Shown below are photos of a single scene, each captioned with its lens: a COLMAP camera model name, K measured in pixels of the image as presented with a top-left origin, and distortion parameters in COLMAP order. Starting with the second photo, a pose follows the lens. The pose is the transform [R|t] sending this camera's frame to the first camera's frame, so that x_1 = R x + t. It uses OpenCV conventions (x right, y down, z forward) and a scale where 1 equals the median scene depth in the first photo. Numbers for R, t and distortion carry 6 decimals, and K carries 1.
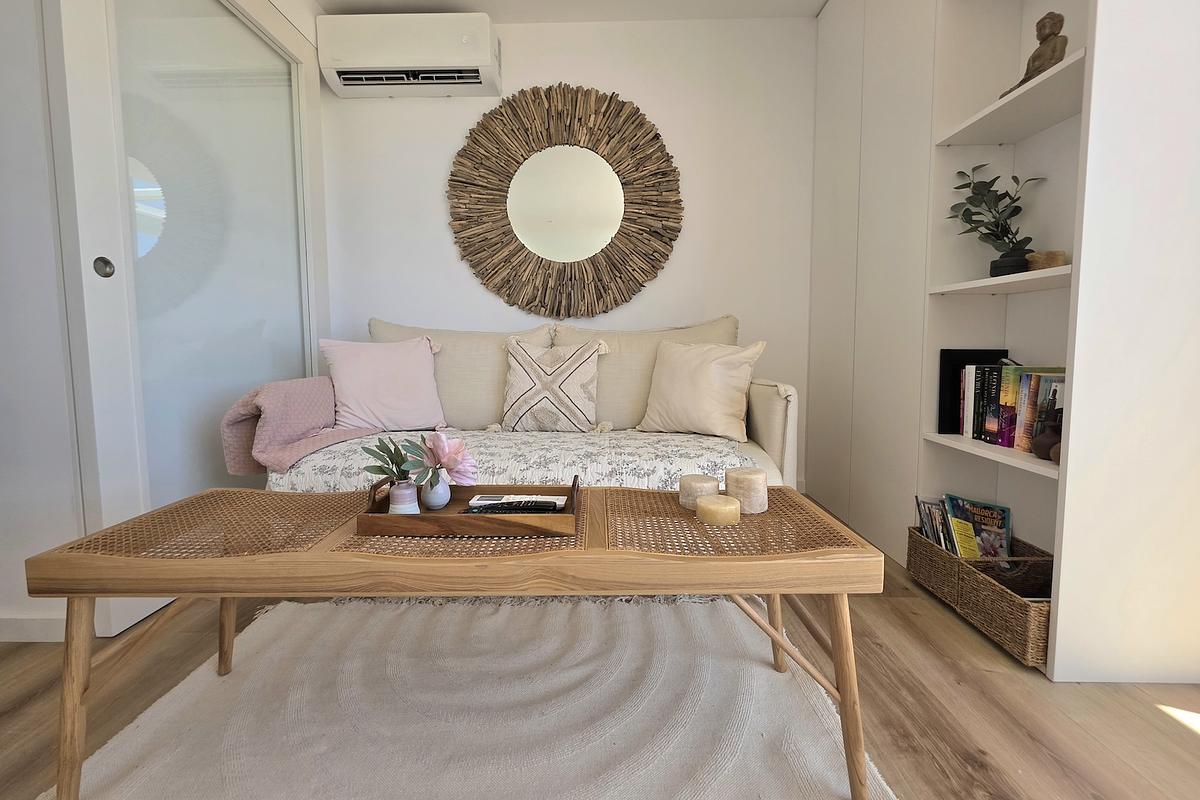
lens RADIAL K [[484.9, 0, 609.0], [0, 484.9, 377.6], [0, 0, 1]] dist [-0.000584, -0.000024]
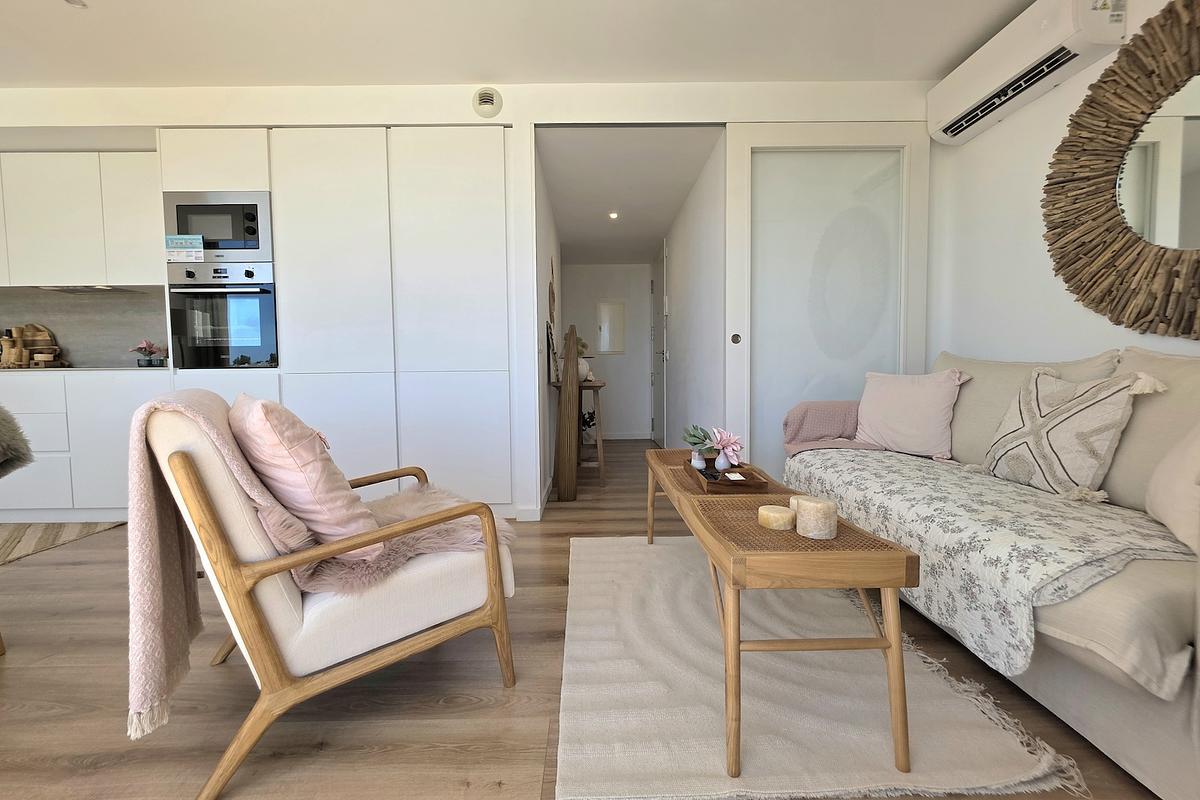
lens RADIAL K [[464.0, 0, 600.0], [0, 464.0, 400.0], [0, 0, 1]] dist [-0.000303, -0.000067]
pose [[0.053273, 0.060562, -0.996742, 0.484160], [-0.058899, 0.996612, 0.057406, -0.027514], [0.996841, 0.055649, 0.056659, 0.183720]]
